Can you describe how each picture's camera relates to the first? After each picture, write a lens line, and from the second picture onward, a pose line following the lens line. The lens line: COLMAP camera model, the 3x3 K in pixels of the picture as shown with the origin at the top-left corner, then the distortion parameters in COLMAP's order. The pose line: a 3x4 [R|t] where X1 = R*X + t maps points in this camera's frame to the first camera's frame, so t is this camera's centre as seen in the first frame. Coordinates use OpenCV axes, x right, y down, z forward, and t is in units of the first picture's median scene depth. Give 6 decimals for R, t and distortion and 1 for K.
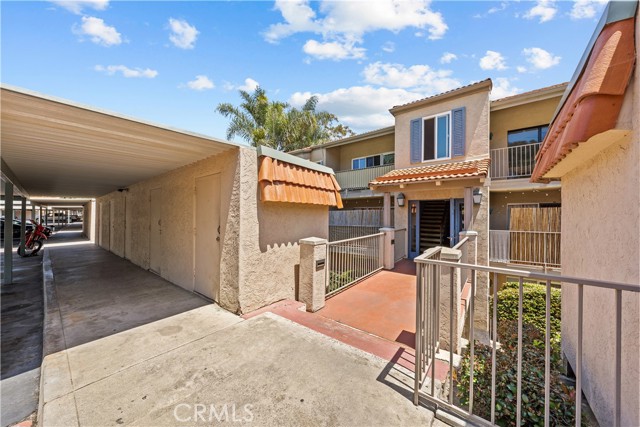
lens RADIAL K [[219.7, 0, 319.7], [0, 219.7, 217.0], [0, 0, 1]] dist [-0.000339, 0.000182]
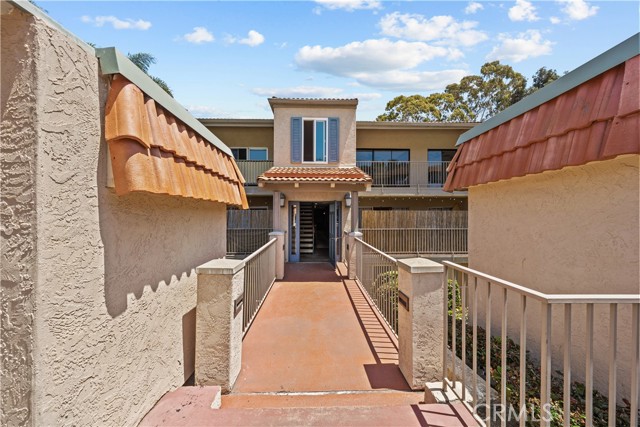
lens RADIAL K [[218.3, 0, 320.0], [0, 218.3, 216.0], [0, 0, 1]] dist [-0.006056, -0.000124]
pose [[0.773321, -0.005642, 0.633990, -0.111392], [0.007118, 0.999975, 0.000215, -0.011425], [-0.633975, 0.004346, 0.773341, 0.227061]]
